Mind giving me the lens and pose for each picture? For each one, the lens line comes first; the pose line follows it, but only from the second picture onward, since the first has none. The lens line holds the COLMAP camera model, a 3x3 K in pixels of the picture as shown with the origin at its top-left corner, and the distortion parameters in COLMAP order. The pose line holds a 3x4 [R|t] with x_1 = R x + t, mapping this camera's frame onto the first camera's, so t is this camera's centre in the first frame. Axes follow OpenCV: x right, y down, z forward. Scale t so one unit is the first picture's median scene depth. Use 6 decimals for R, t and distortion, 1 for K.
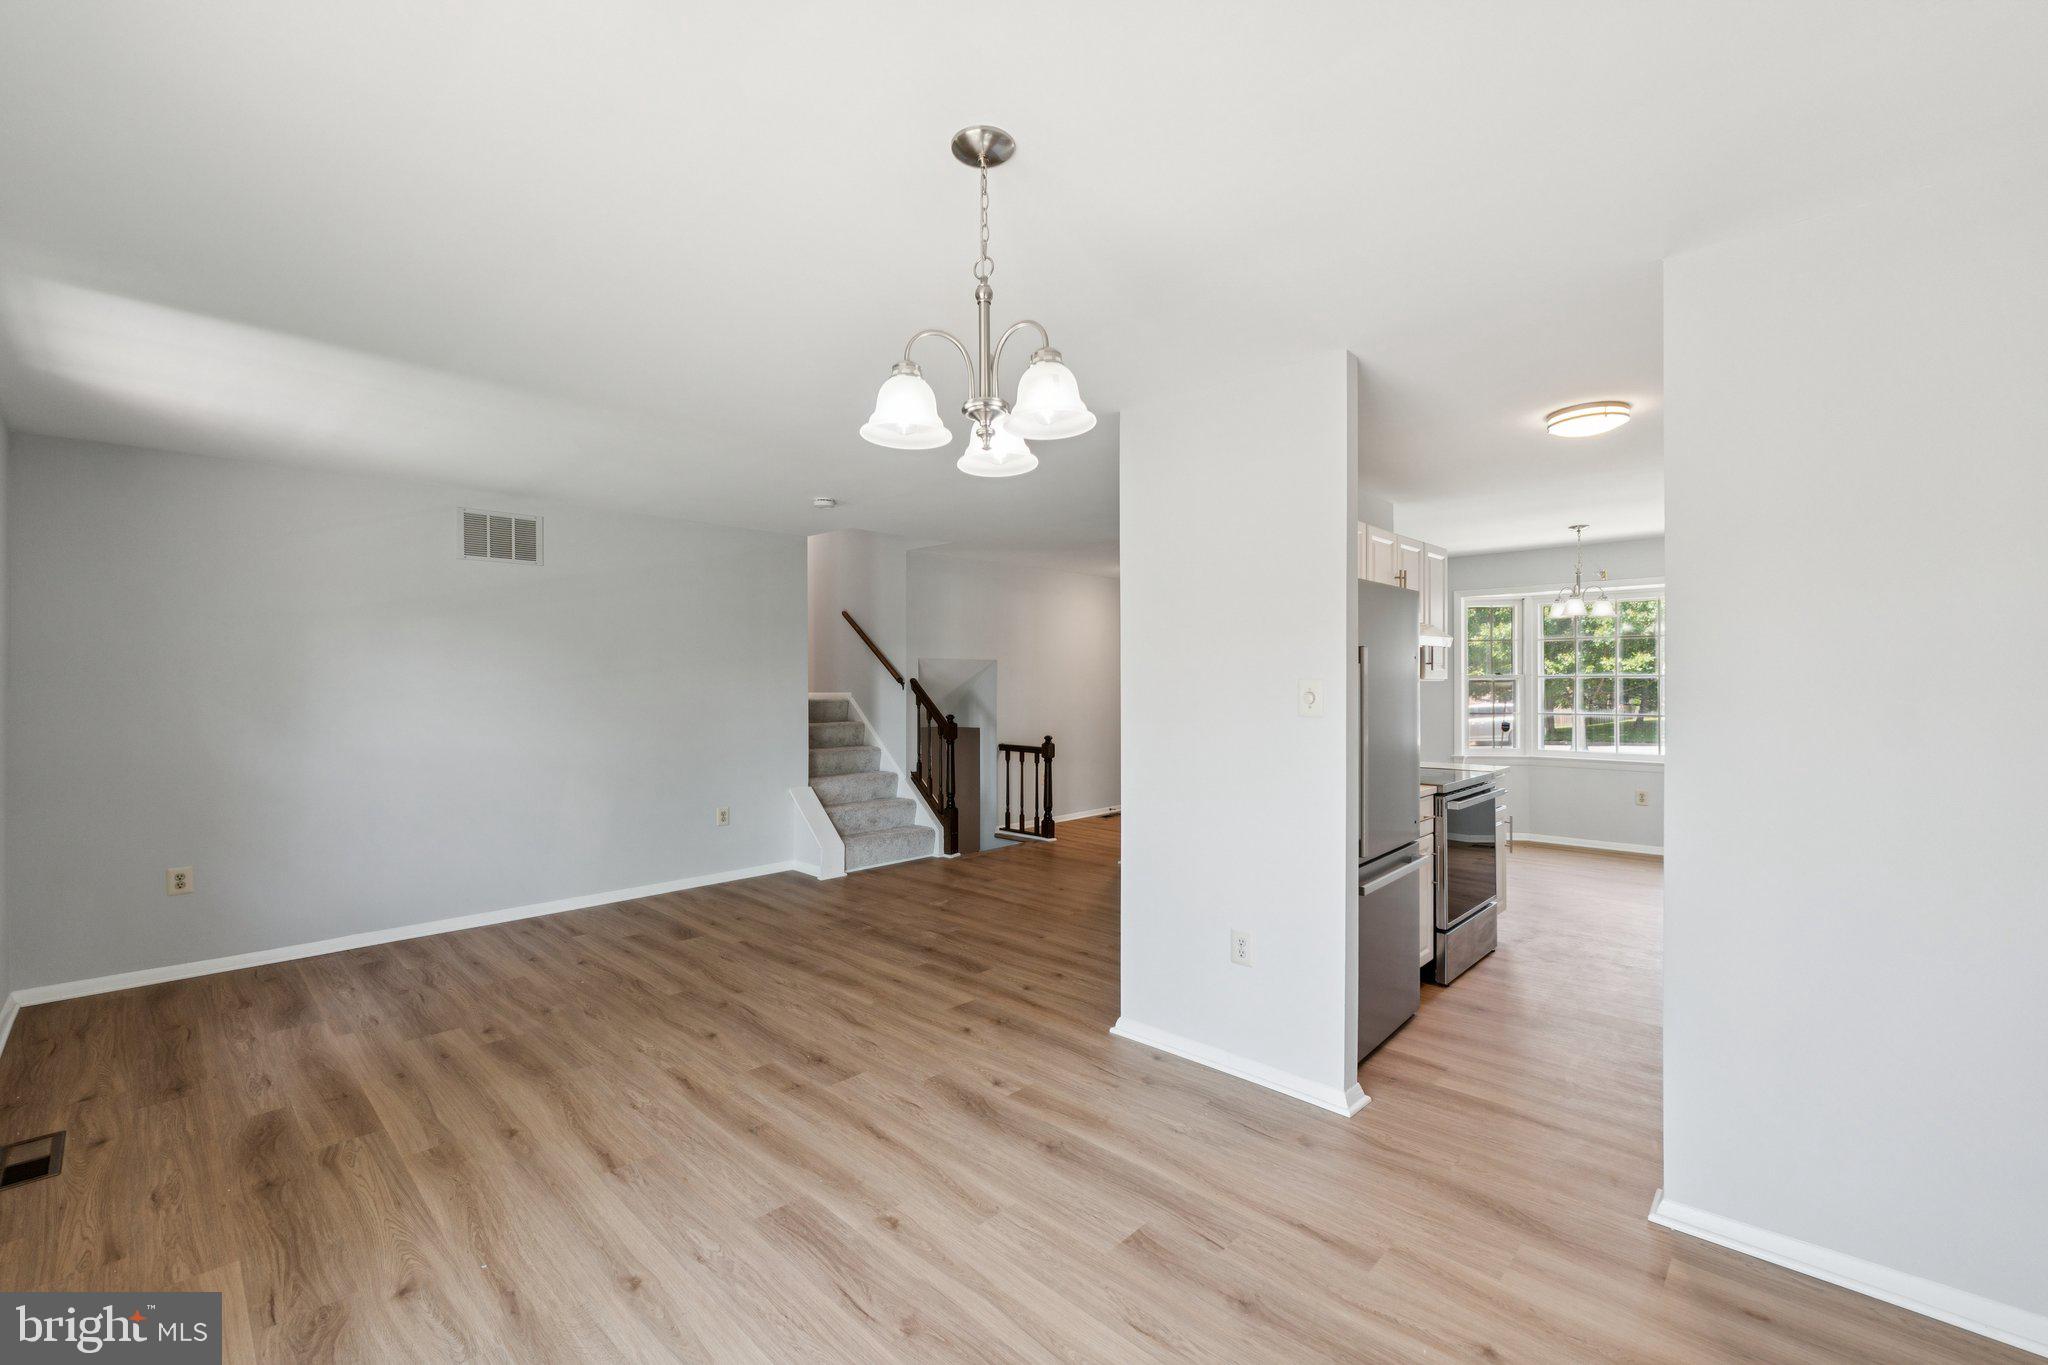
lens RADIAL K [[854.6, 0, 1025.3], [0, 854.6, 672.4], [0, 0, 1]] dist [-0.010015, 0.000244]
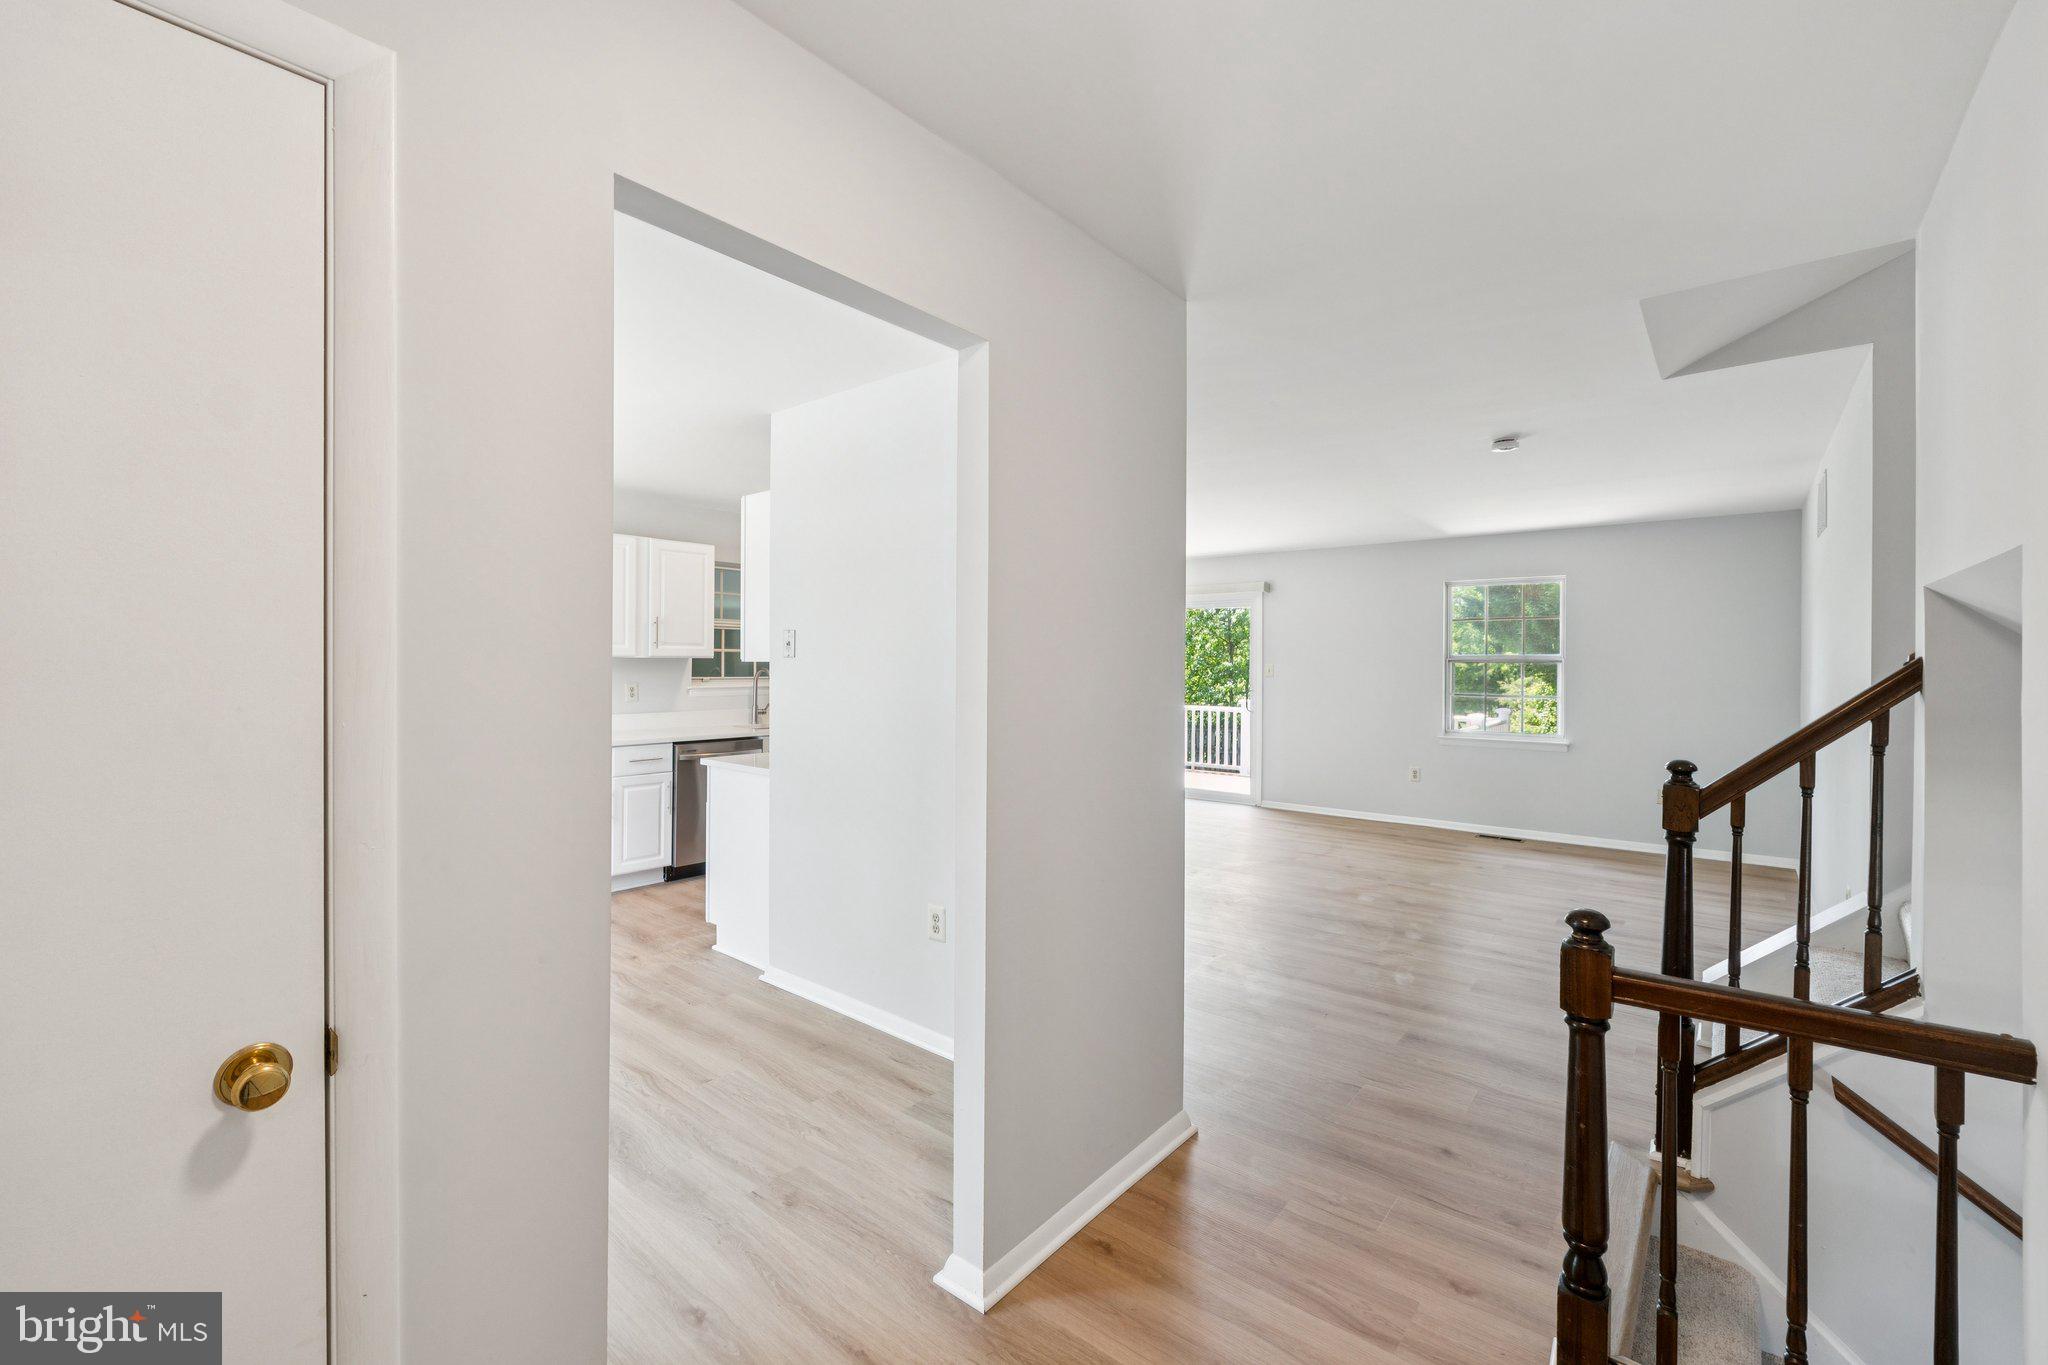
lens RADIAL K [[854.6, 0, 1025.3], [0, 854.6, 672.4], [0, 0, 1]] dist [-0.010015, 0.000244]
pose [[-0.997238, -0.004852, -0.074115, 0.462499], [-0.004880, 0.999988, 0.000198, 0.035123], [0.074113, 0.000559, -0.997250, 2.955183]]
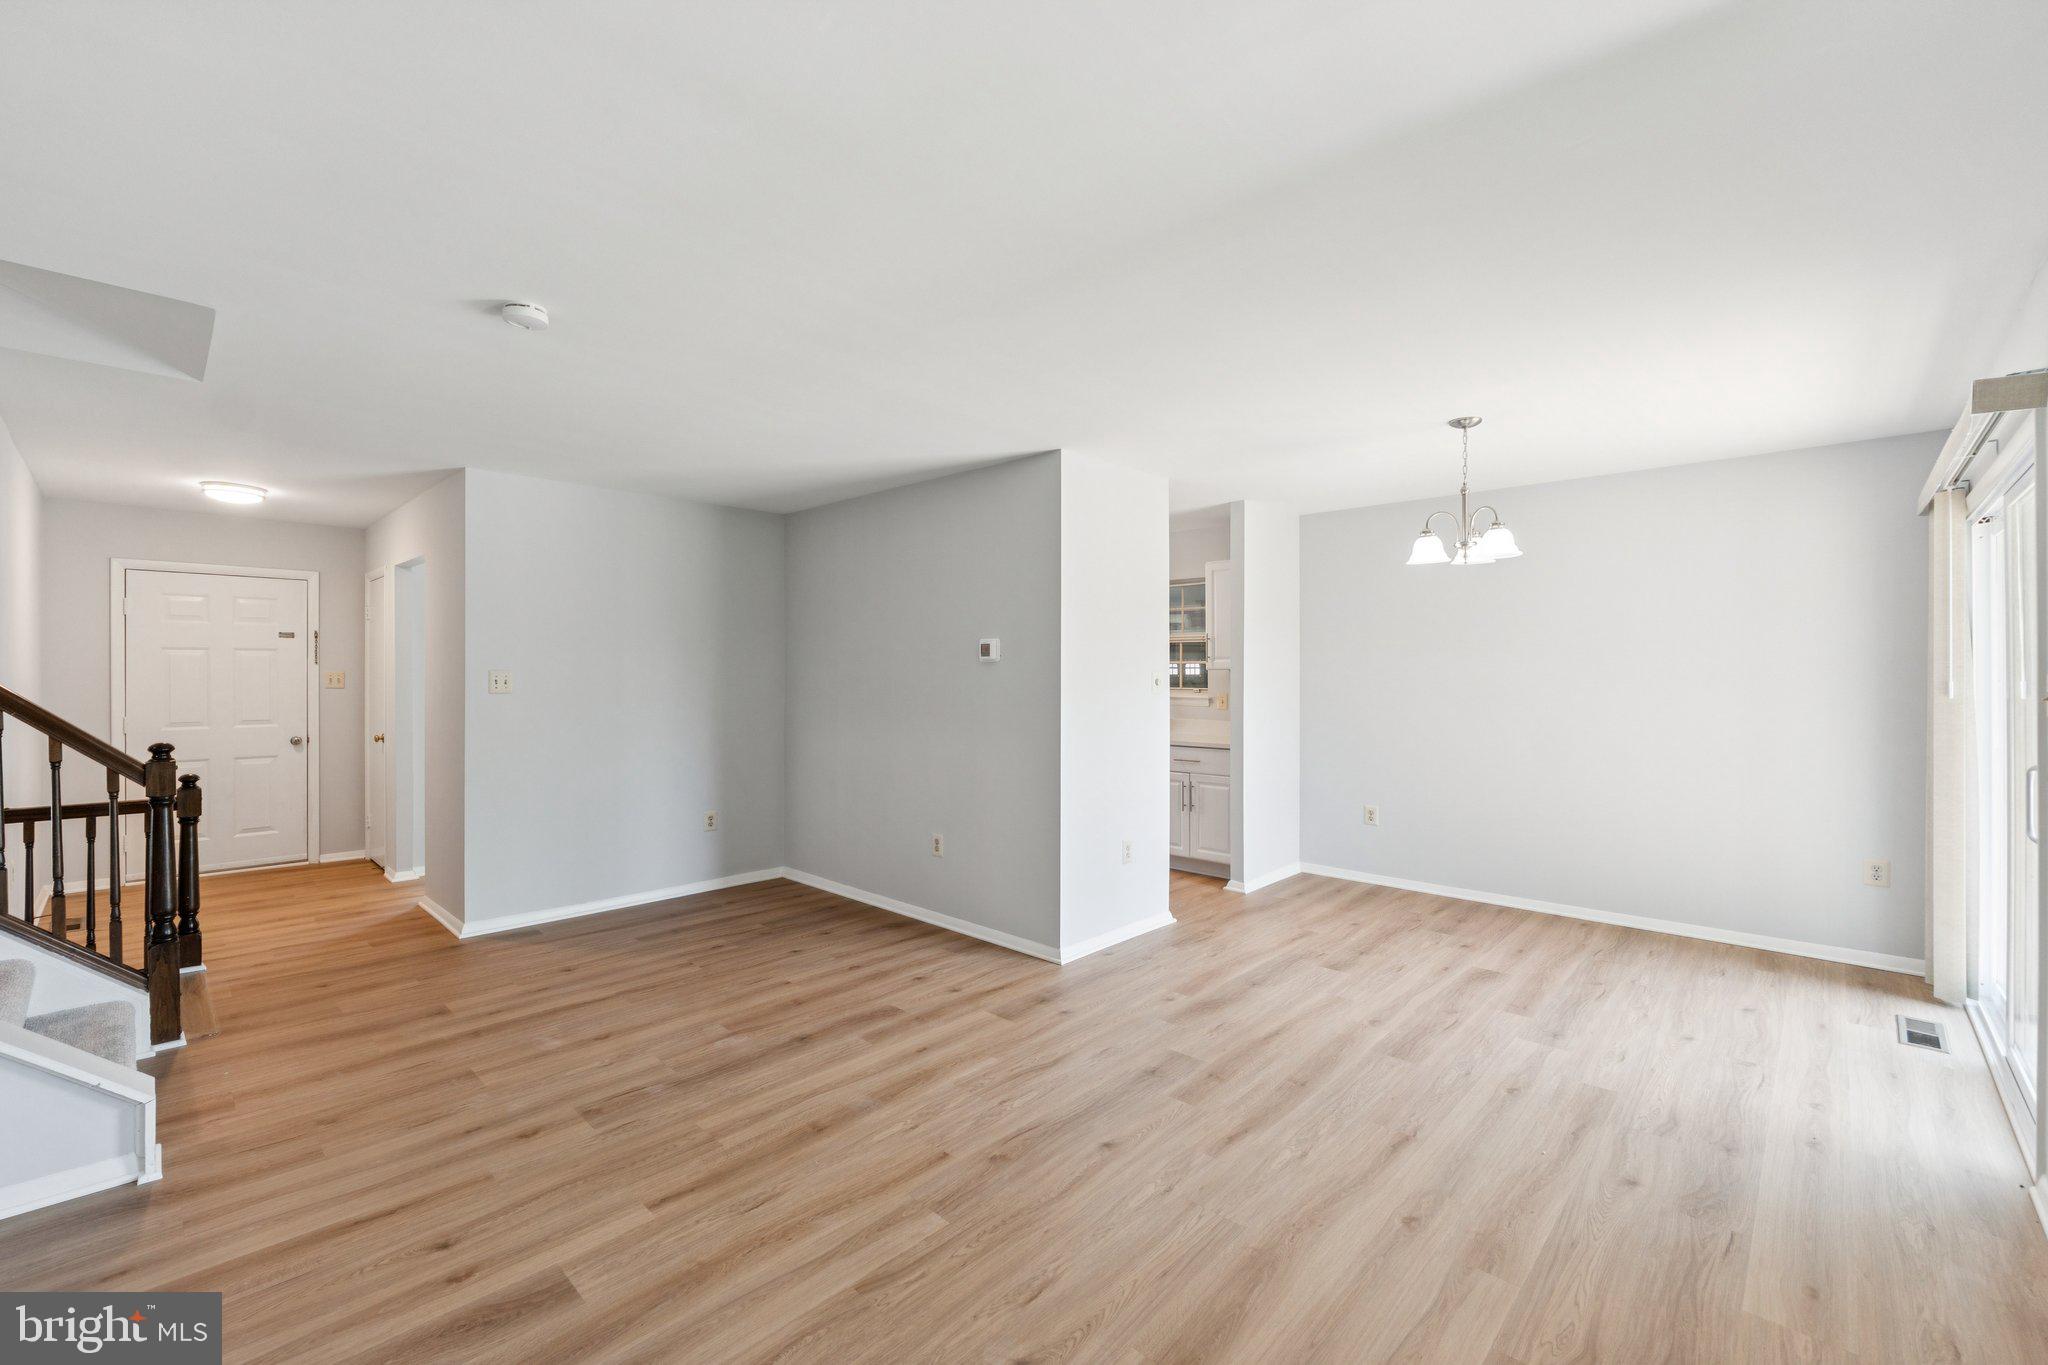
lens RADIAL K [[854.6, 0, 1025.3], [0, 854.6, 672.4], [0, 0, 1]] dist [-0.010015, 0.000244]
pose [[-0.004603, 0.000018, 0.999989, -1.223298], [-0.009258, 0.999957, -0.000060, 0.015369], [-0.999947, -0.009258, -0.004602, 1.187215]]
